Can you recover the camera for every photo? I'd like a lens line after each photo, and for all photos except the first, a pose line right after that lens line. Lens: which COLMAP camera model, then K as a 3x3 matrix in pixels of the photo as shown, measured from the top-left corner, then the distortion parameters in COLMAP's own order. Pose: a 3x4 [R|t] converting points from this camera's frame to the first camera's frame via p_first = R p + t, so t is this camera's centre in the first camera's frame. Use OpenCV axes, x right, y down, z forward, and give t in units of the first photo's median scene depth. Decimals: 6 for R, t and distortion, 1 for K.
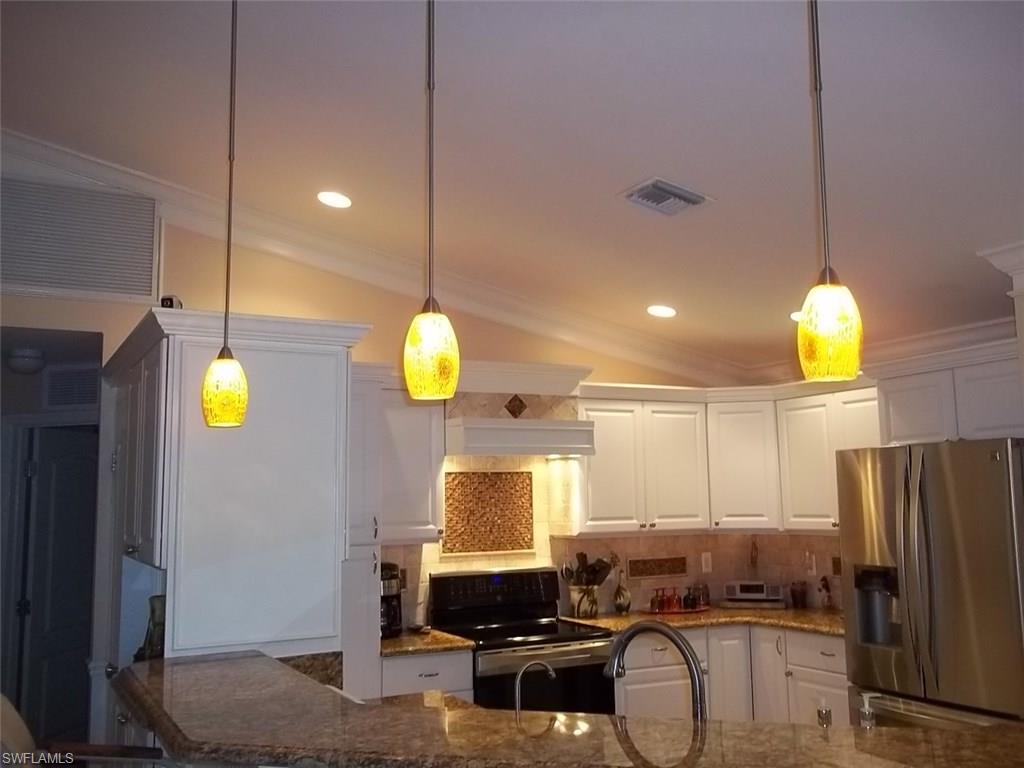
lens RADIAL K [[966.4, 0, 511.4], [0, 966.4, 377.9], [0, 0, 1]] dist [-0.005937, 0.000000]
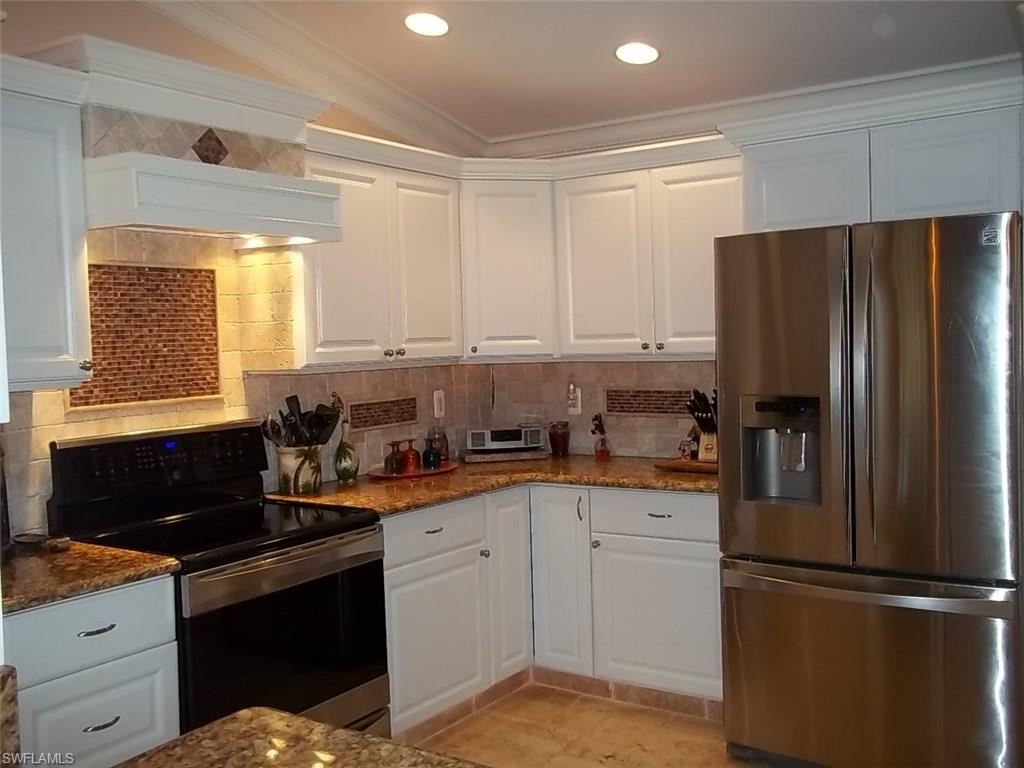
lens RADIAL K [[966.4, 0, 519.5], [0, 966.4, 384.3], [0, 0, 1]] dist [-0.005937, 0.000000]
pose [[0.869987, -0.033016, 0.491969, -0.116471], [-0.048608, 0.987153, 0.152206, 0.067312], [-0.490673, -0.156331, 0.857205, 0.374180]]
